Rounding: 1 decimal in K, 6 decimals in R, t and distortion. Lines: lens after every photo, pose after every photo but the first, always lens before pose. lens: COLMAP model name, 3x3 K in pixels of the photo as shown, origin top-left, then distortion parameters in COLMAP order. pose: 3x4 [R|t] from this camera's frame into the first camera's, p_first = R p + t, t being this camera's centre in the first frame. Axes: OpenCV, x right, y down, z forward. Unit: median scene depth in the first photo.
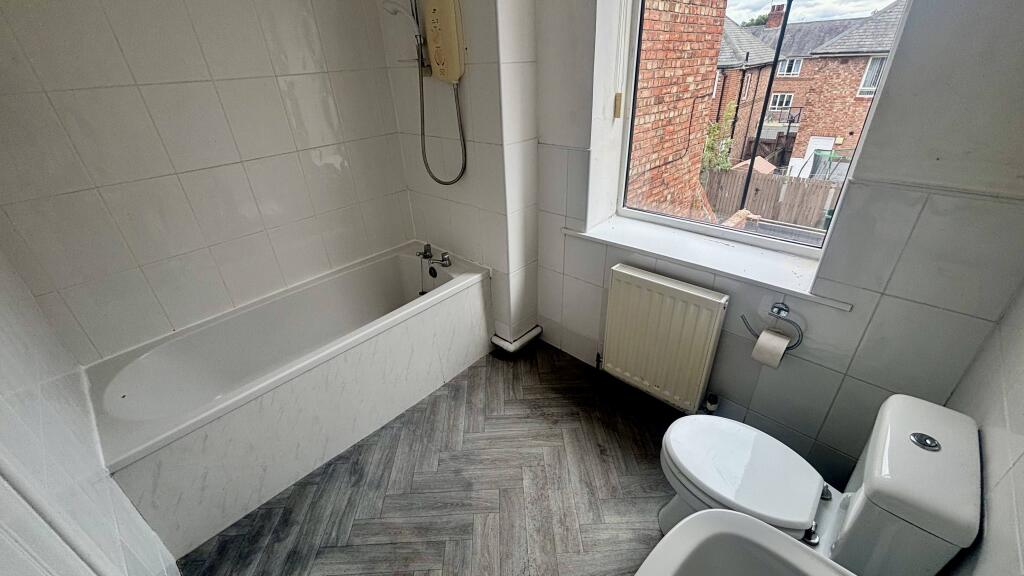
lens RADIAL K [[416.2, 0, 507.3], [0, 416.2, 288.0], [0, 0, 1]] dist [0.000877, 0.000070]
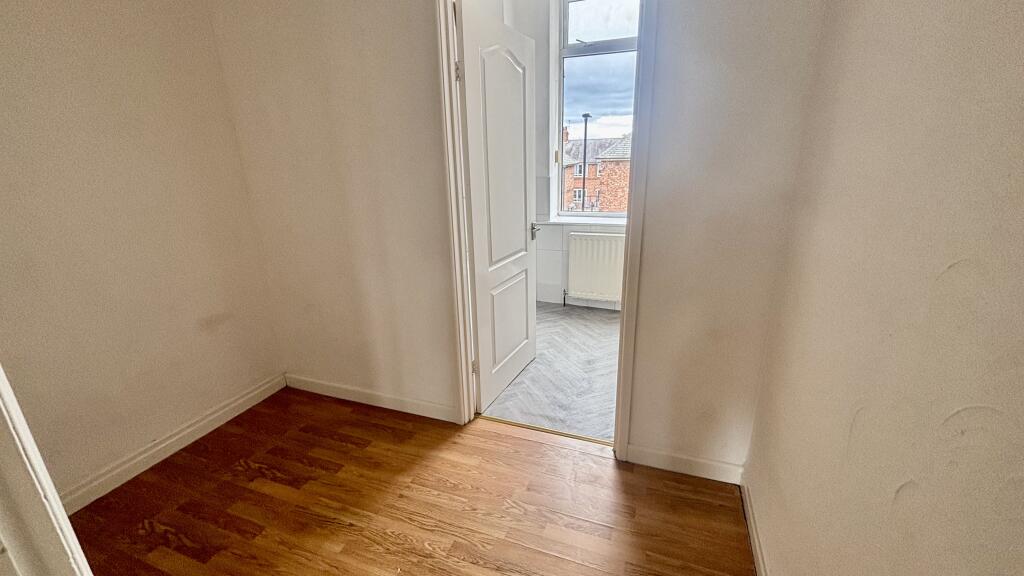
lens RADIAL K [[416.2, 0, 507.3], [0, 416.2, 288.0], [0, 0, 1]] dist [0.000877, 0.000070]
pose [[0.928046, -0.094689, 0.360228, -0.680931], [0.169614, 0.968484, -0.182398, 0.461515], [-0.331604, 0.230374, 0.914859, -0.565868]]
